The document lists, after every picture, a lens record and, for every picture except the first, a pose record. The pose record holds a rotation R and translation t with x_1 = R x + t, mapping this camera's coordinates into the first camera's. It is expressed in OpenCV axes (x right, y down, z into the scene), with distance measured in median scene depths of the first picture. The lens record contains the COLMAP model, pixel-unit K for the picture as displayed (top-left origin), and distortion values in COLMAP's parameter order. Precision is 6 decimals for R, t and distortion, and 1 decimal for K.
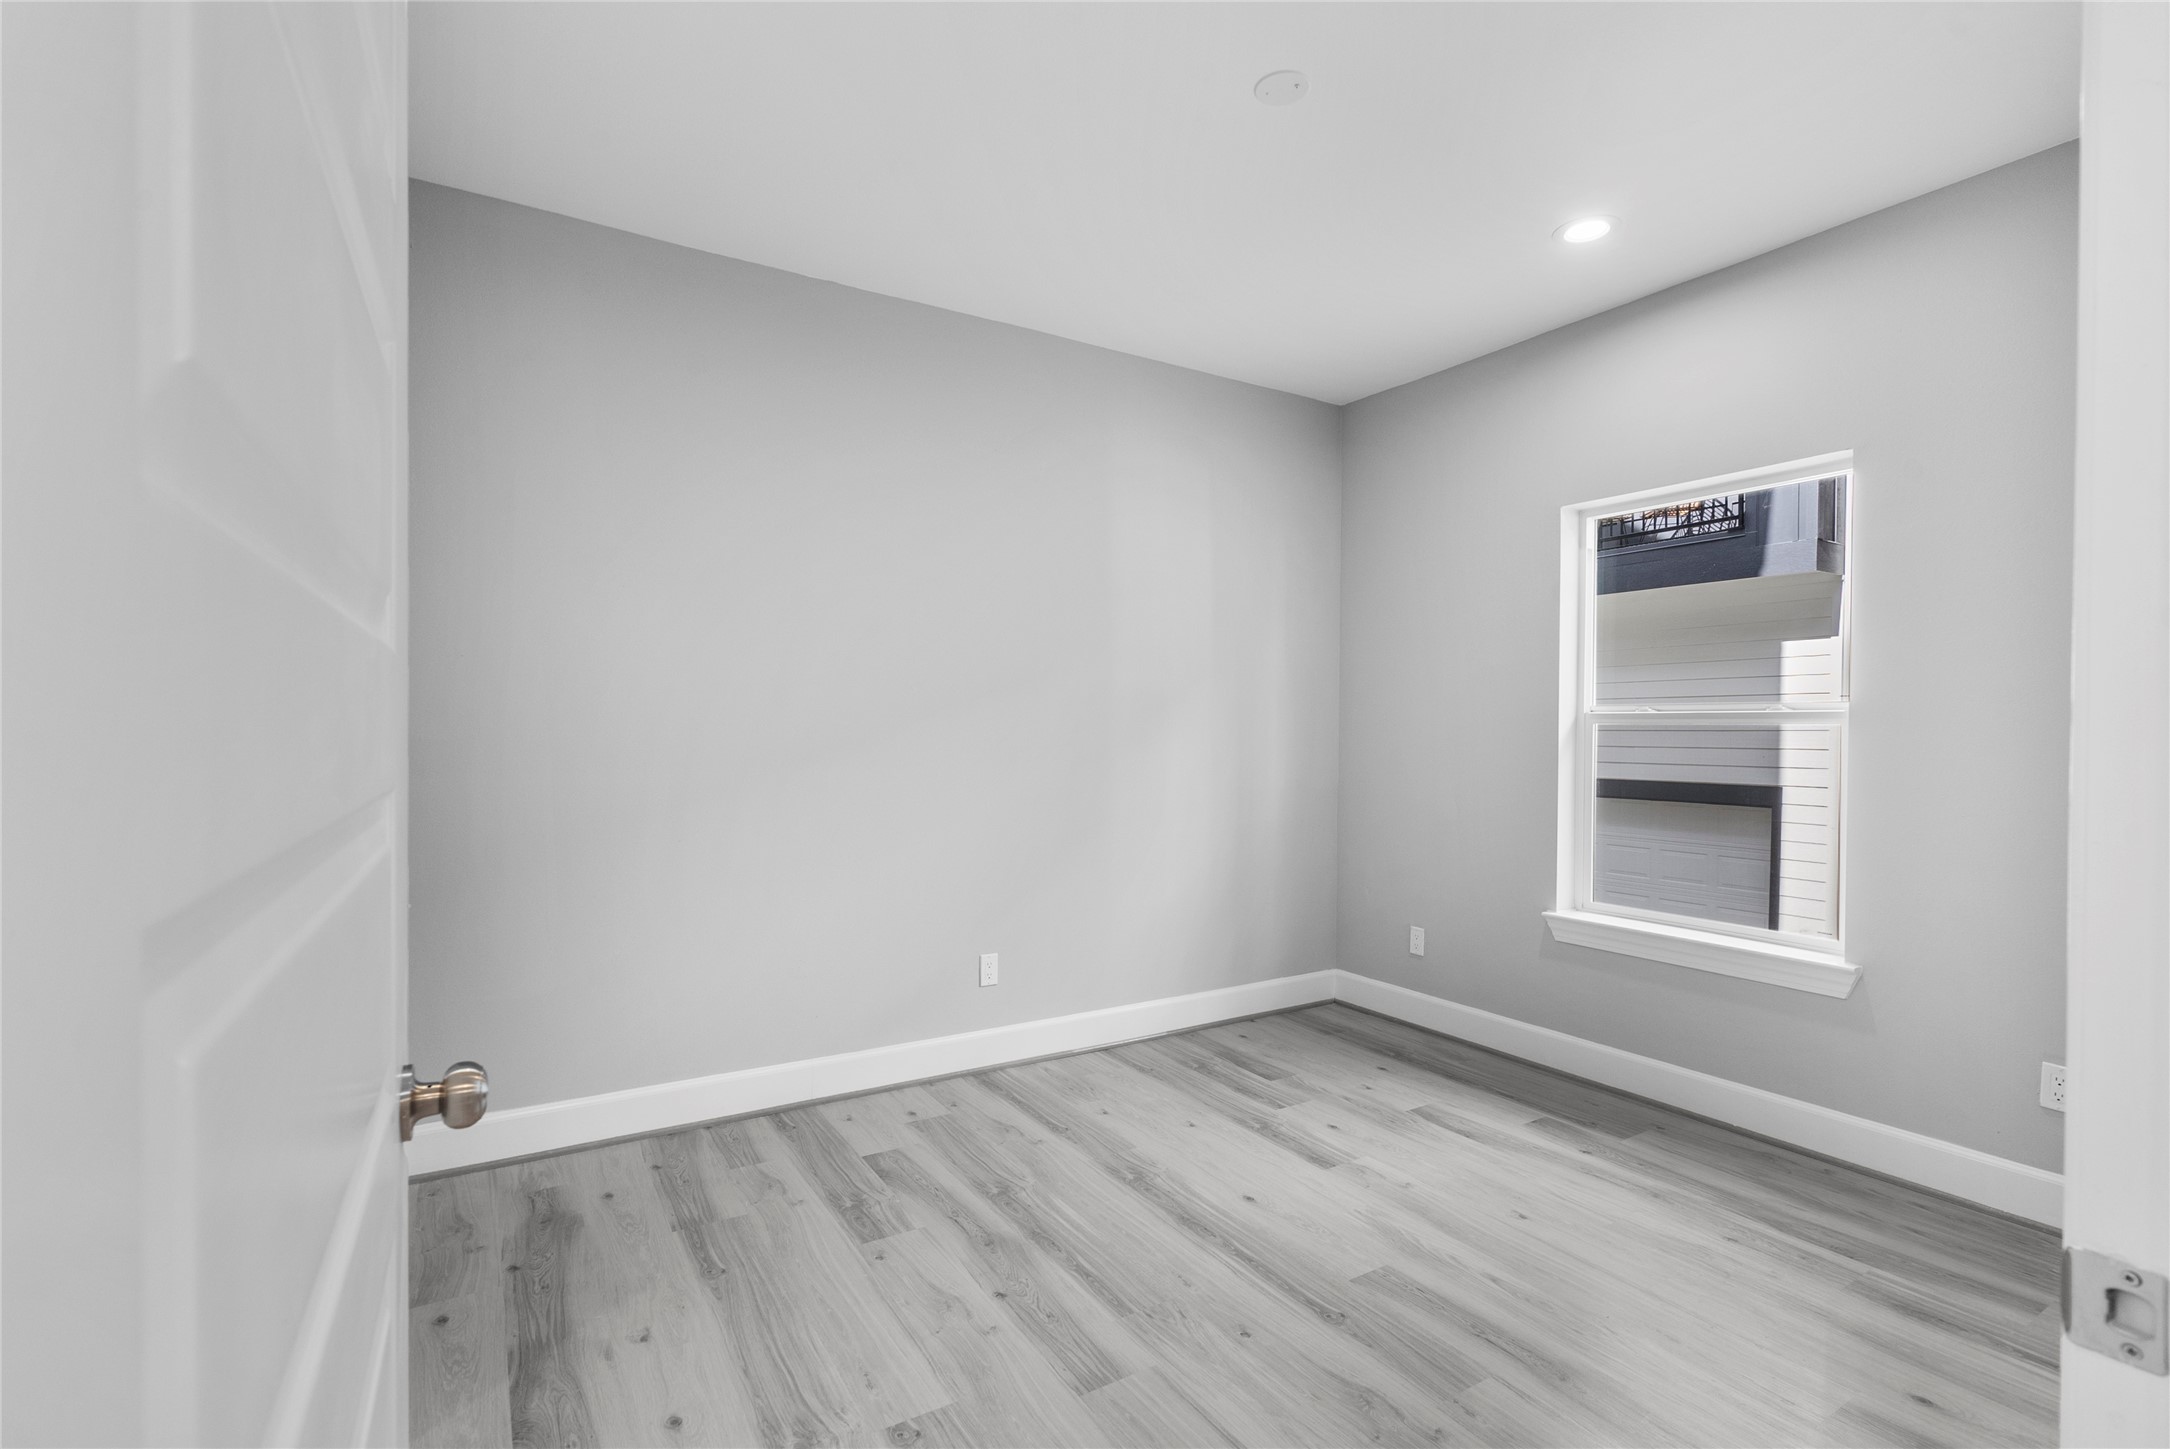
lens RADIAL K [[985.1, 0, 1085.1], [0, 985.1, 729.0], [0, 0, 1]] dist [-0.006212, 0.003189]
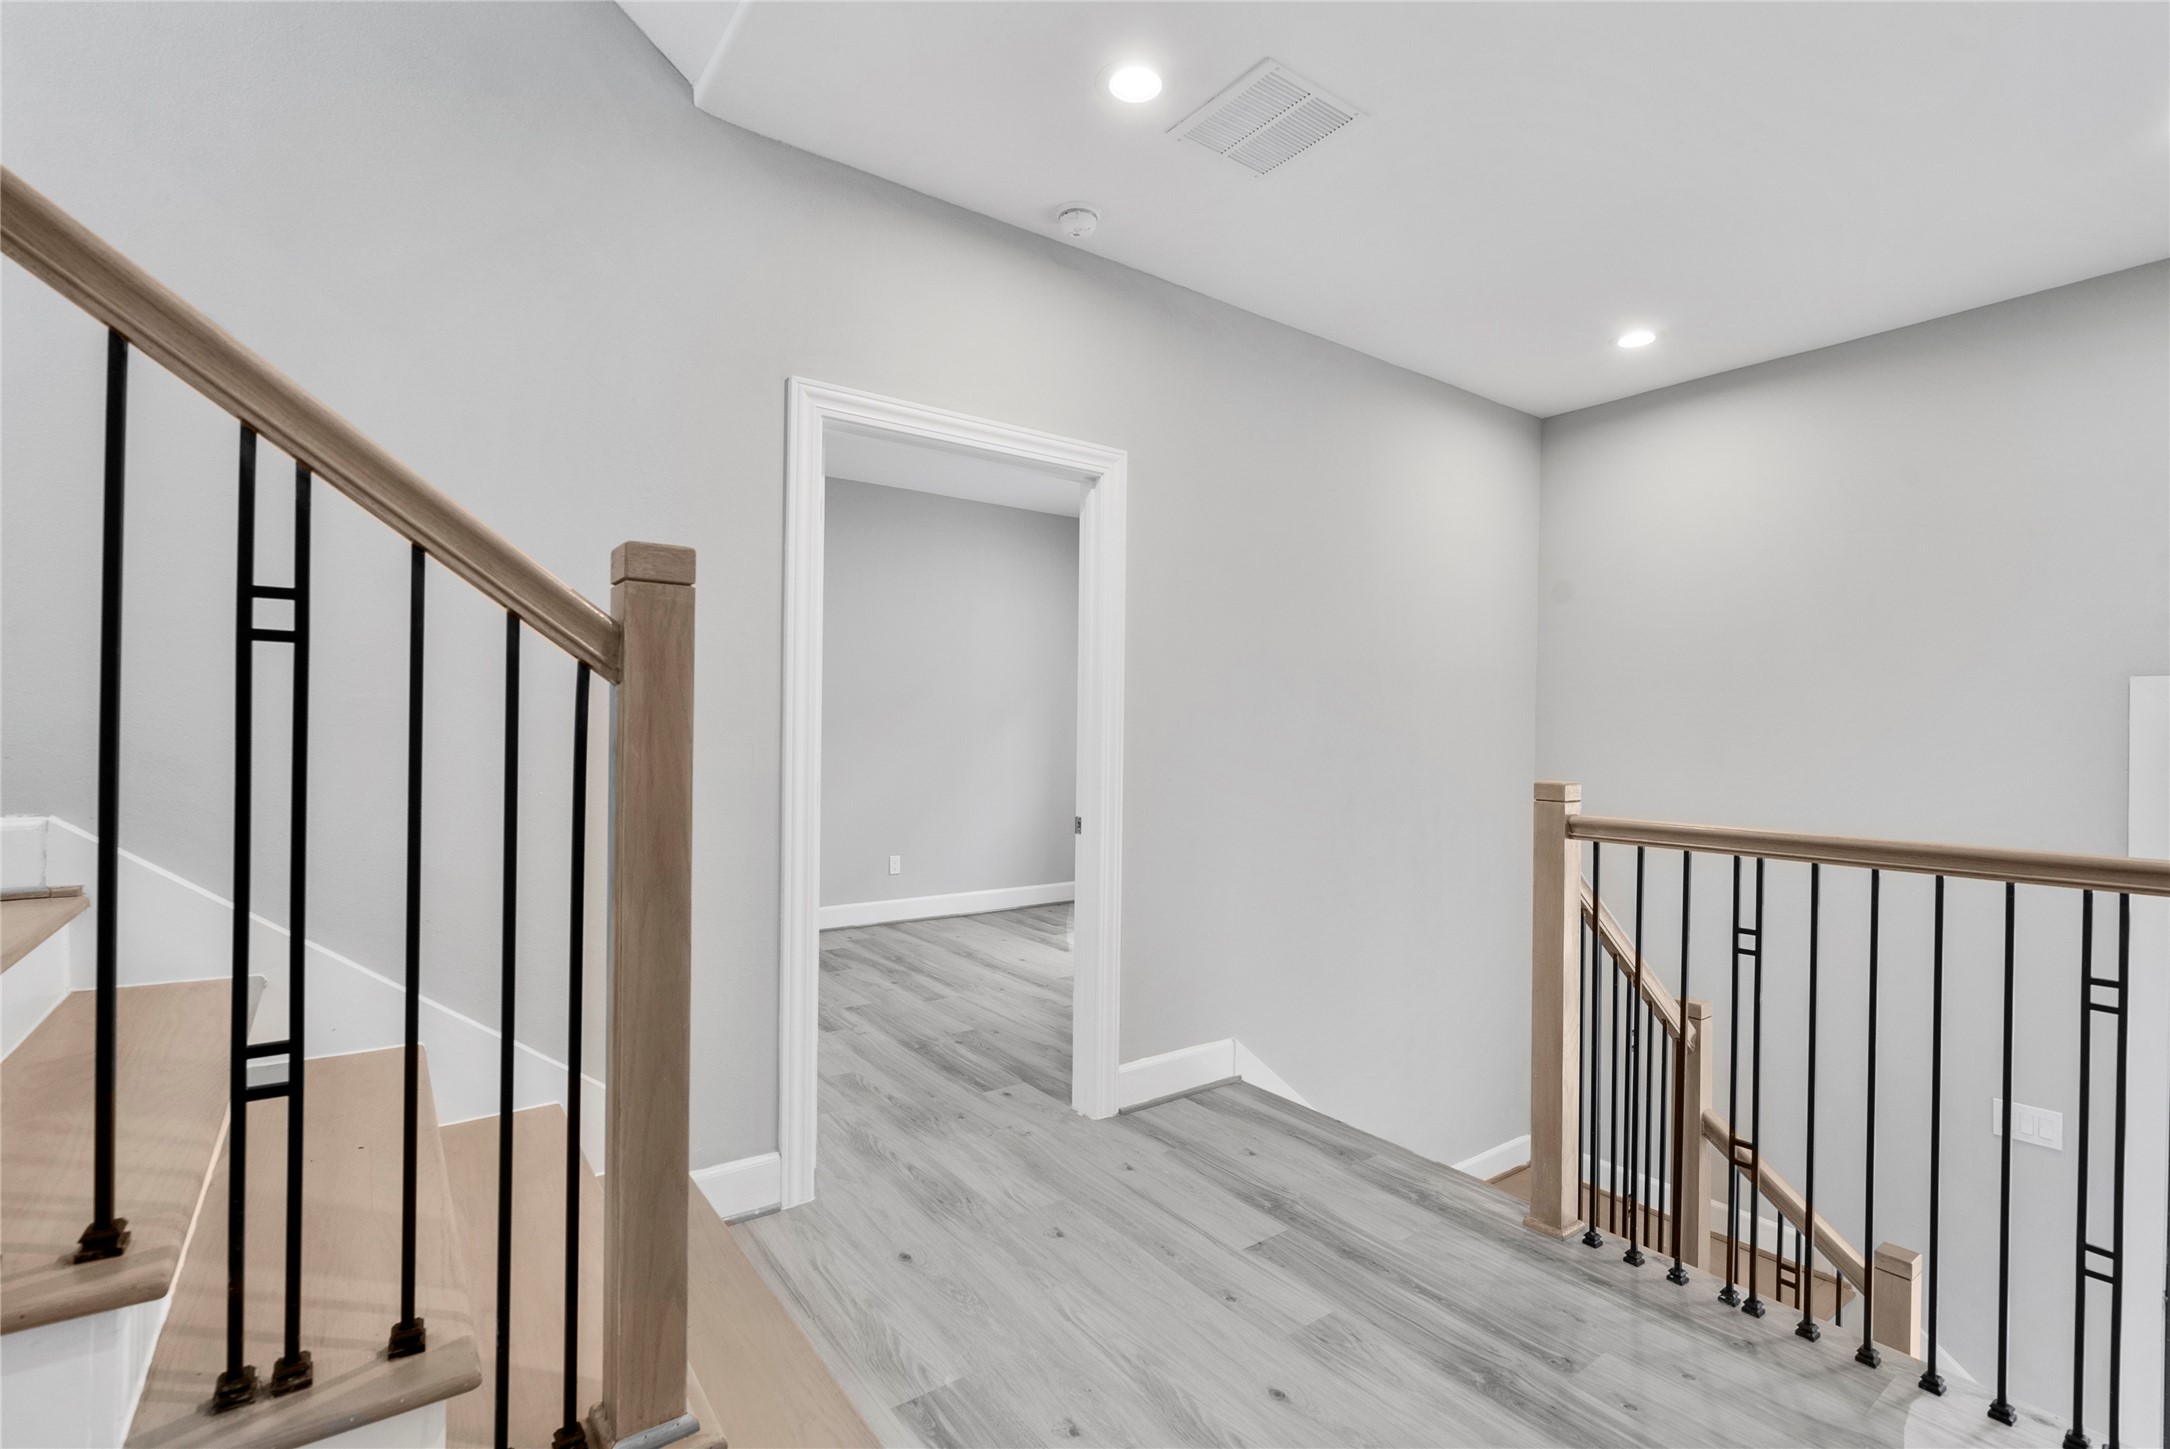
lens RADIAL K [[985.1, 0, 1083.6], [0, 985.1, 725.7], [0, 0, 1]] dist [-0.006212, 0.003189]
pose [[0.997148, 0.003508, 0.075394, 0.138577], [-0.003468, 0.999994, -0.000664, 0.000555], [-0.075396, 0.000400, 0.997154, -1.015393]]
